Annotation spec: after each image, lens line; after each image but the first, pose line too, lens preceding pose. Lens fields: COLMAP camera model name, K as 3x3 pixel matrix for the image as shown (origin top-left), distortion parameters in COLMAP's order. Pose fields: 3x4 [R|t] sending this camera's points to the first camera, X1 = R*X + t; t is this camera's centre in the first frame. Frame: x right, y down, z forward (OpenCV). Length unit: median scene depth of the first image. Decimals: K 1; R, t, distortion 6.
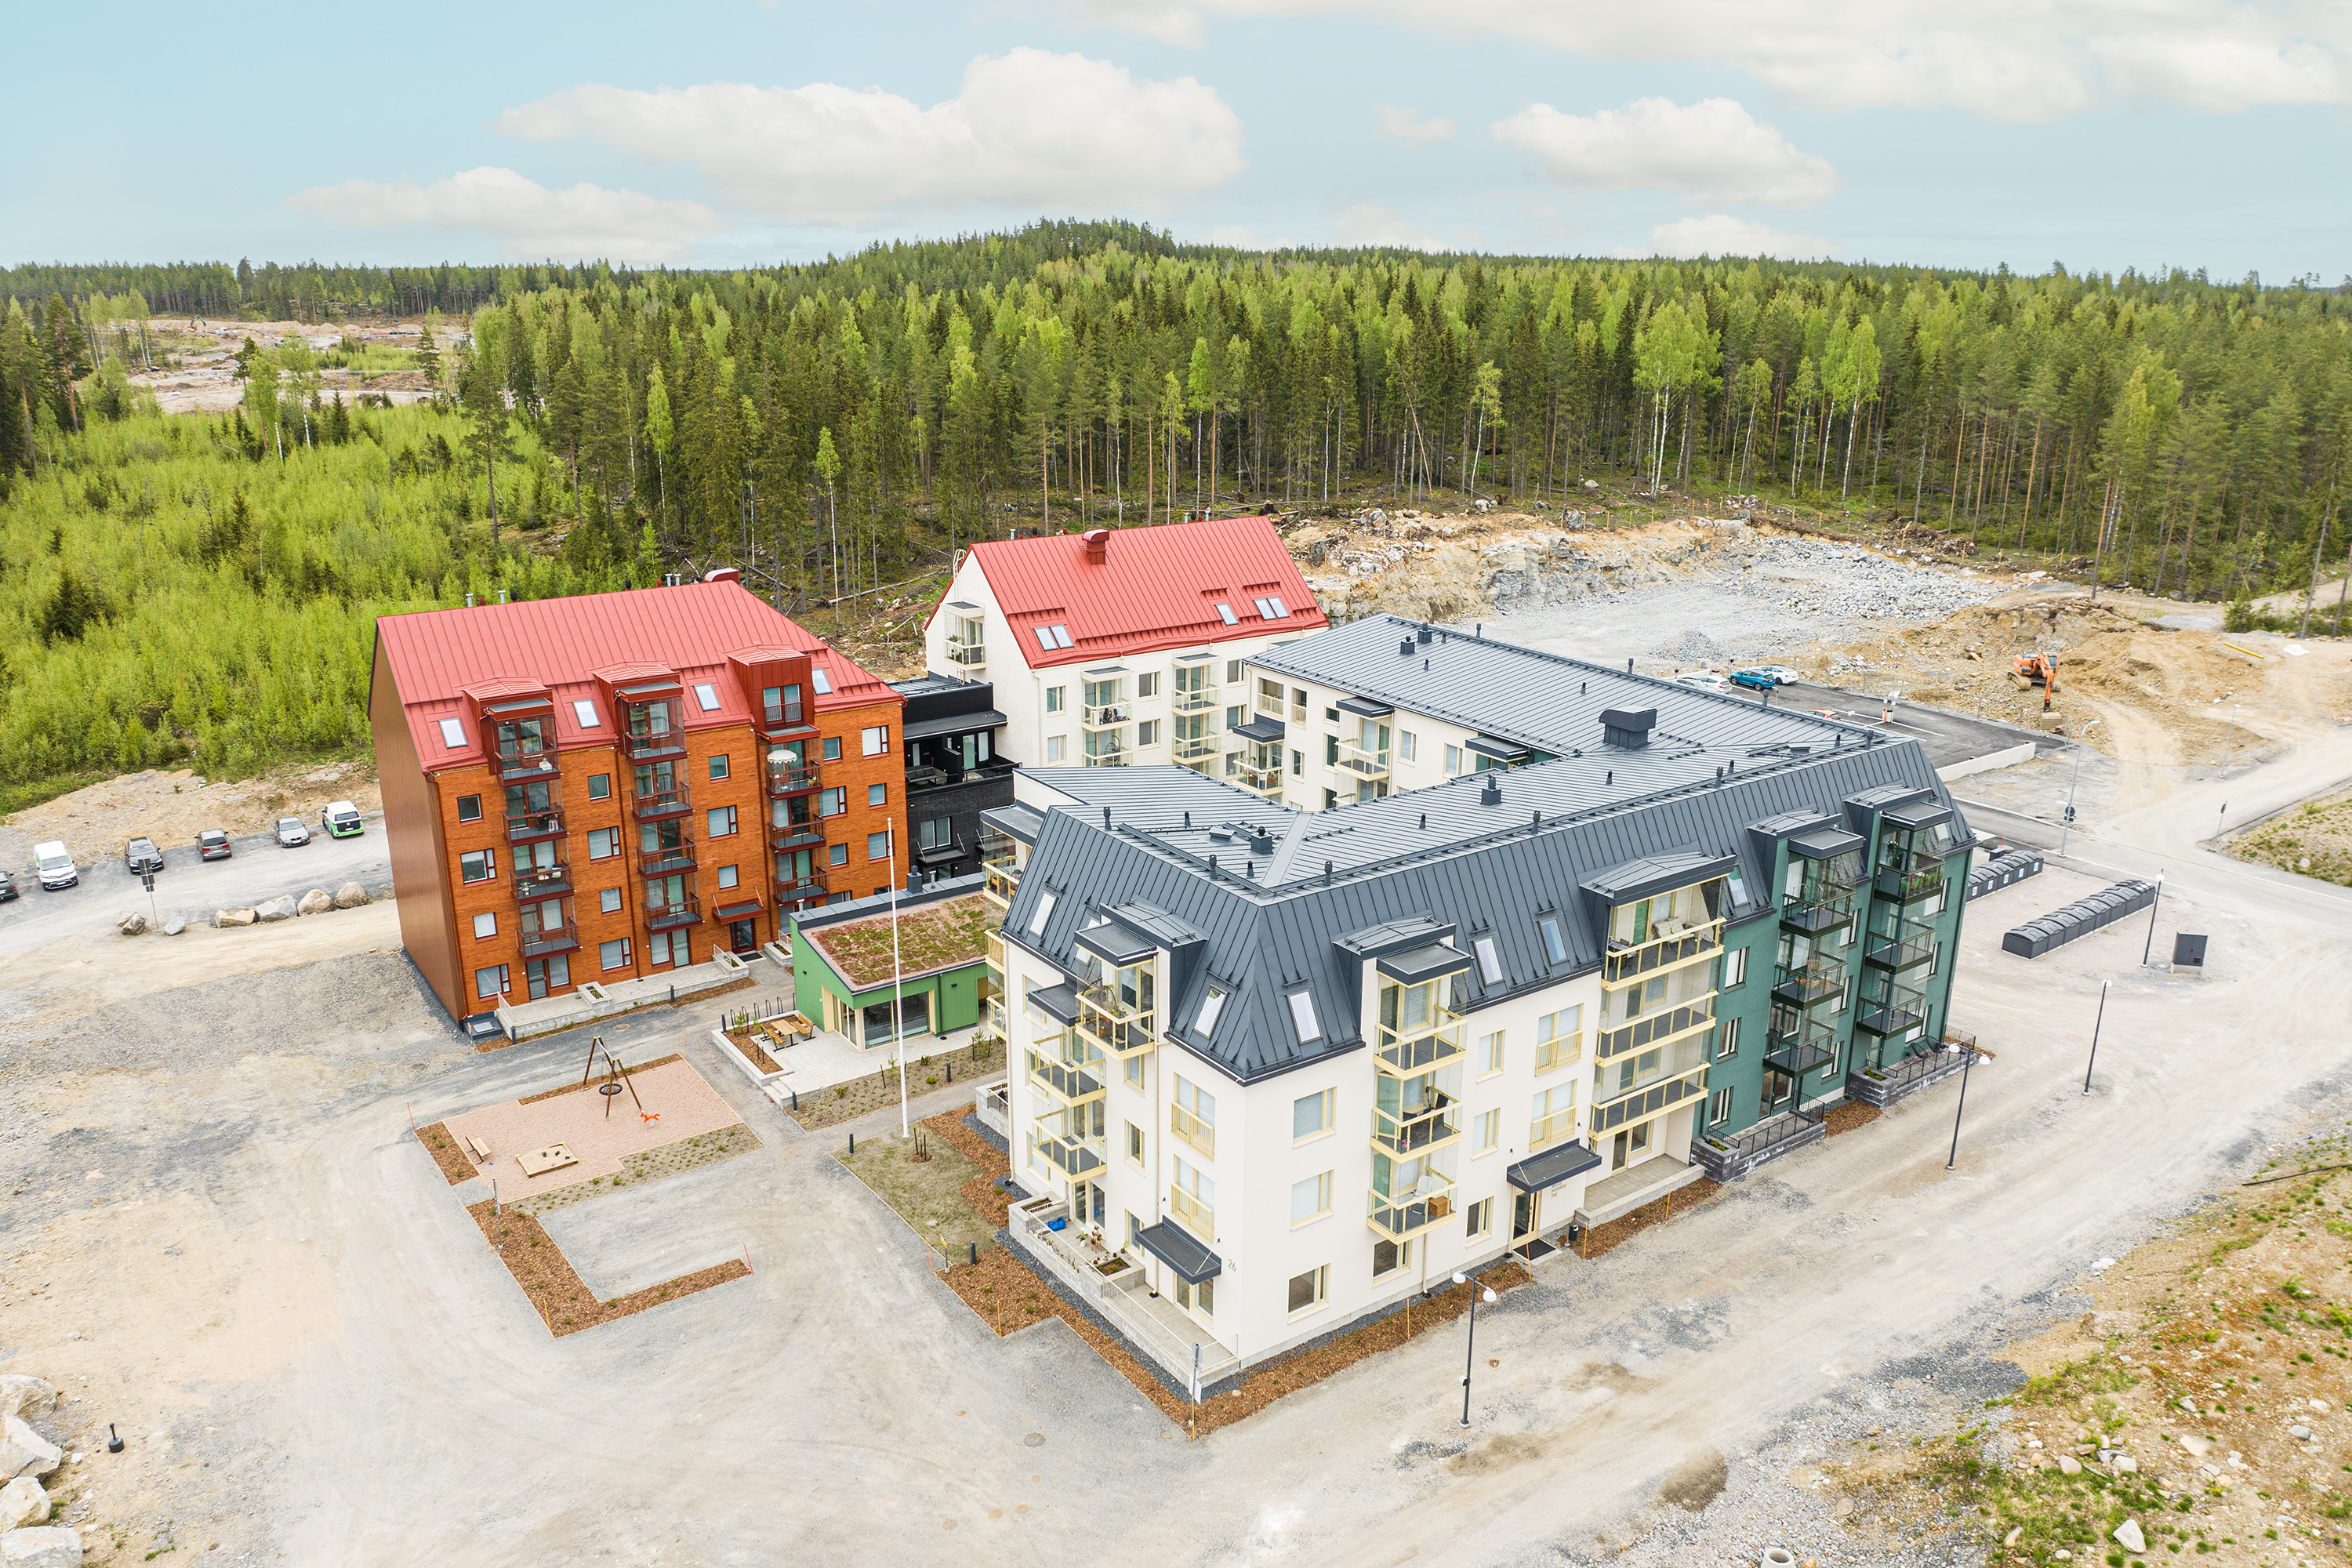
lens RADIAL K [[1673.5, 0, 1185.2], [0, 1673.5, 804.2], [0, 0, 1]] dist [-0.028598, -0.005281]
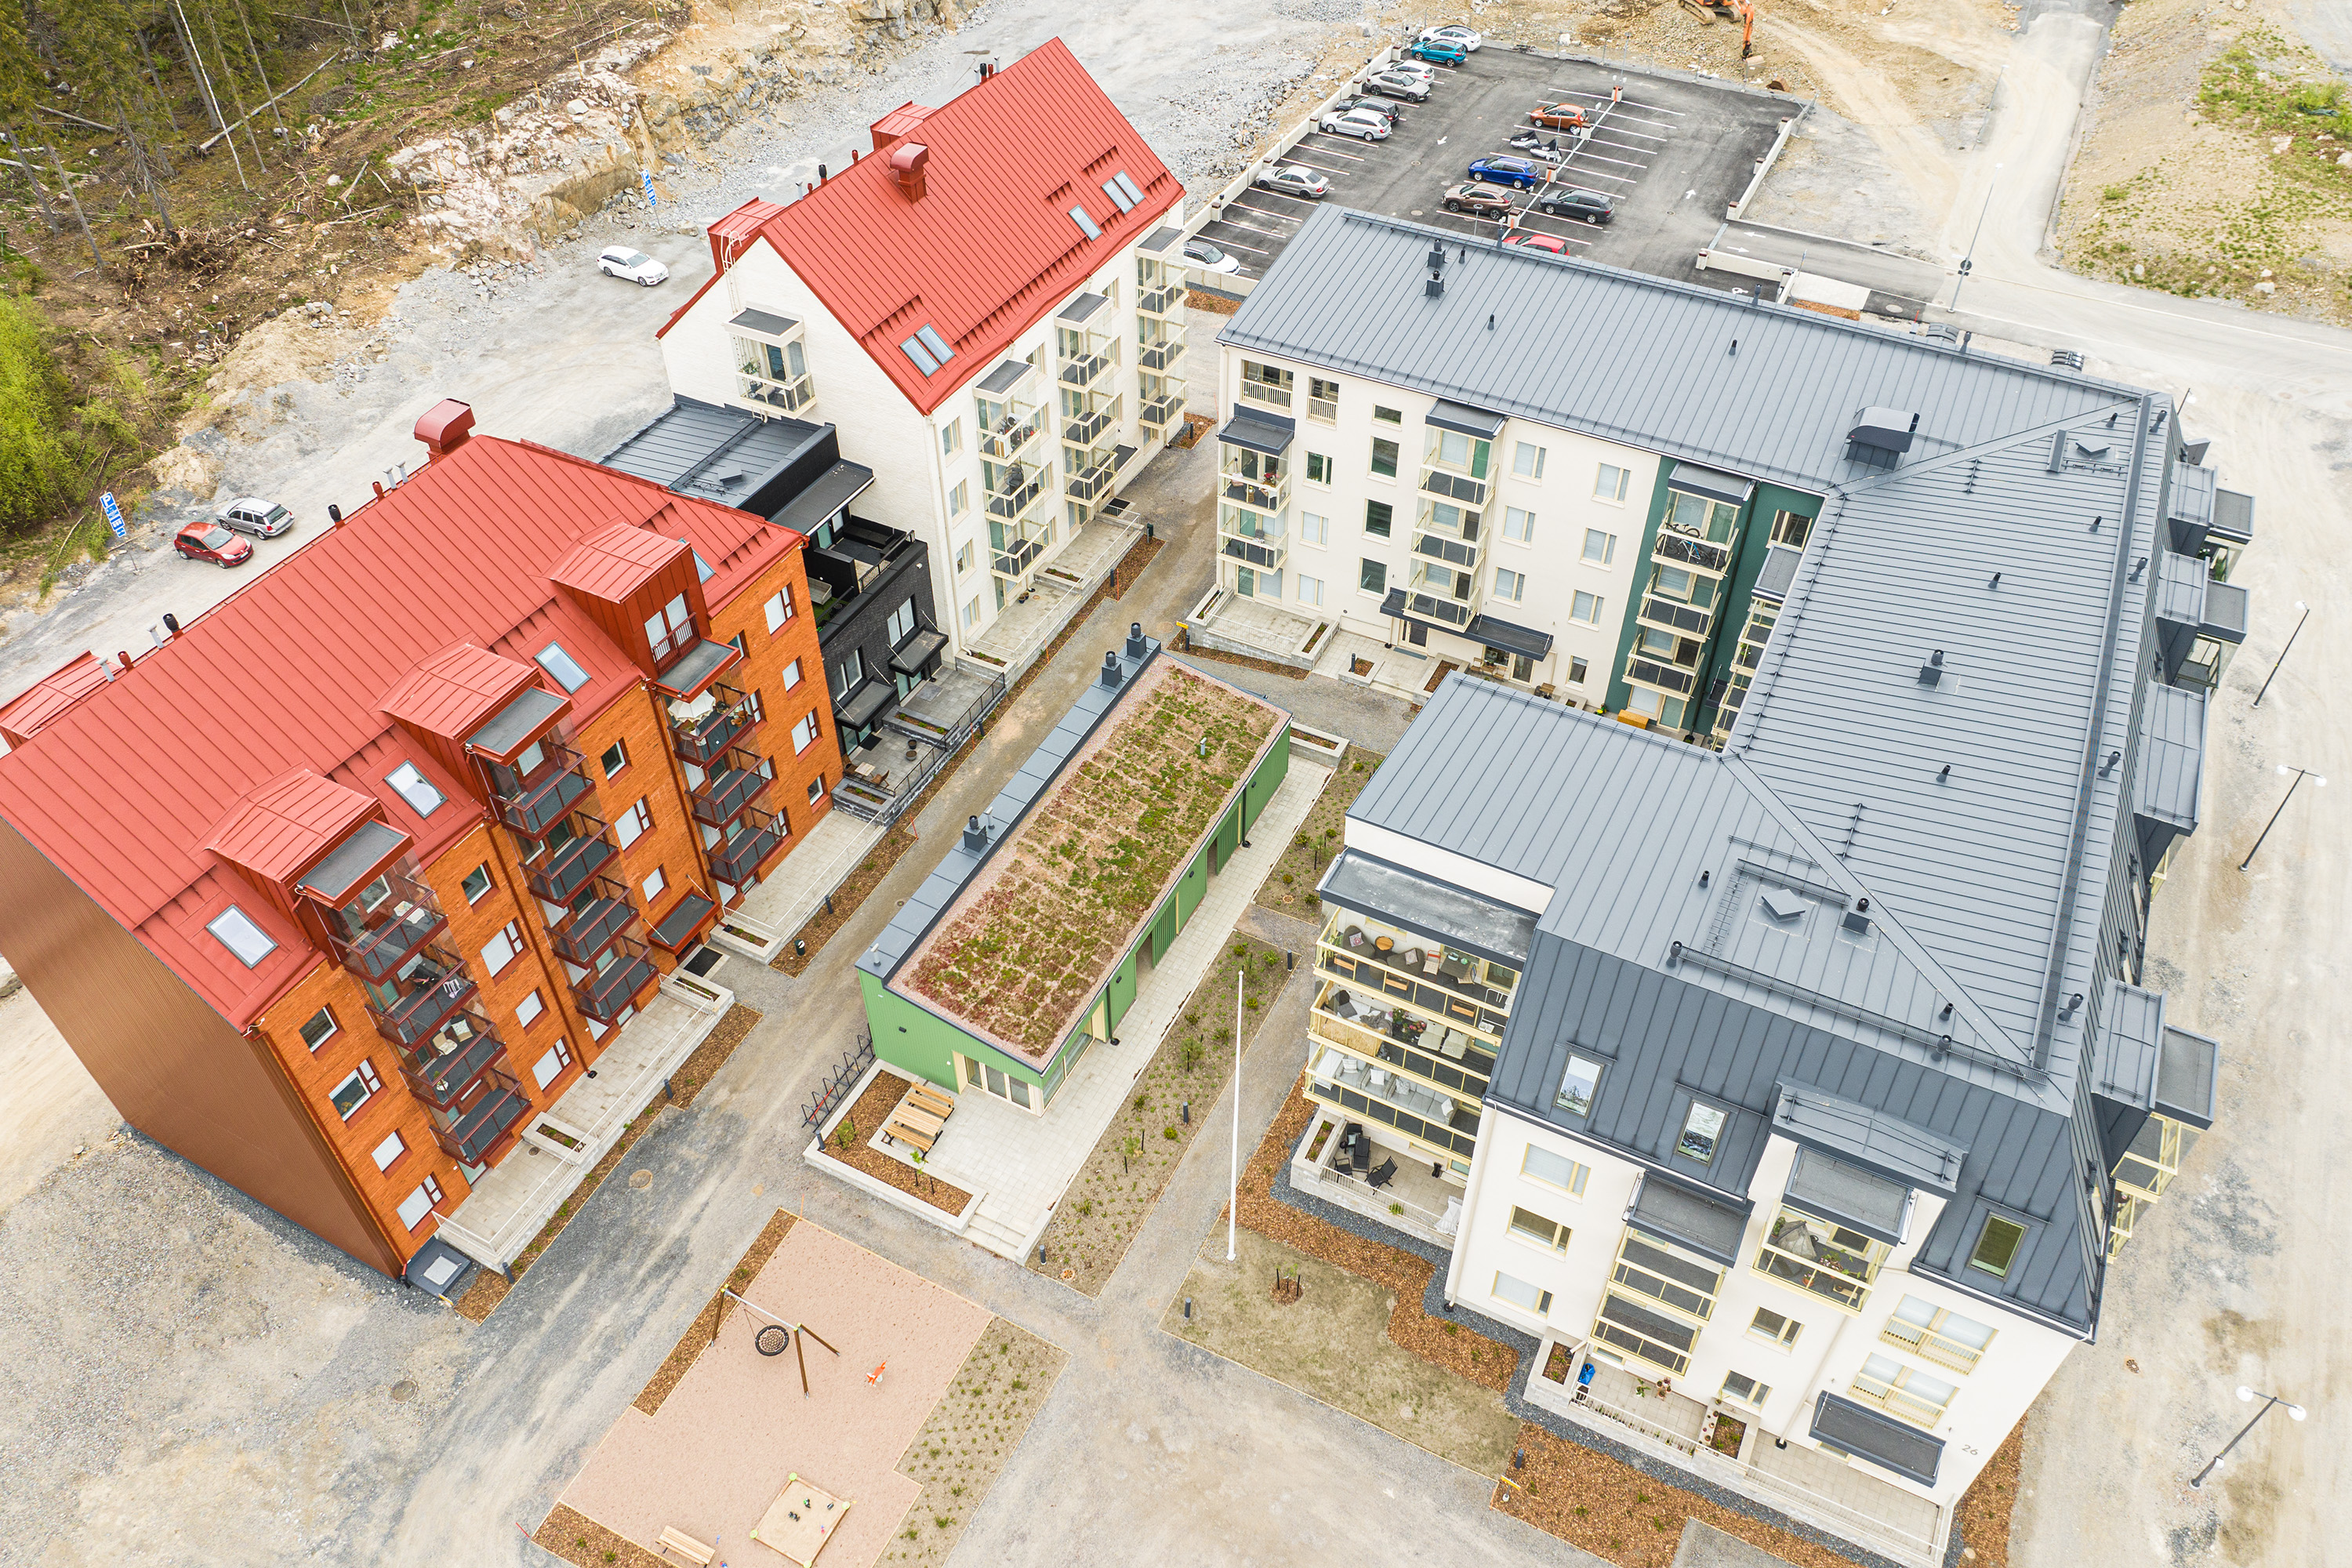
lens RADIAL K [[1661.4, 0, 1181.9], [0, 1661.4, 721.3], [0, 0, 1]] dist [-0.035007, 0.006865]
pose [[0.885191, -0.315544, 0.341859, -0.324811], [0.141992, 0.883006, 0.447369, -0.310569], [-0.443028, -0.347466, 0.826434, 0.424251]]
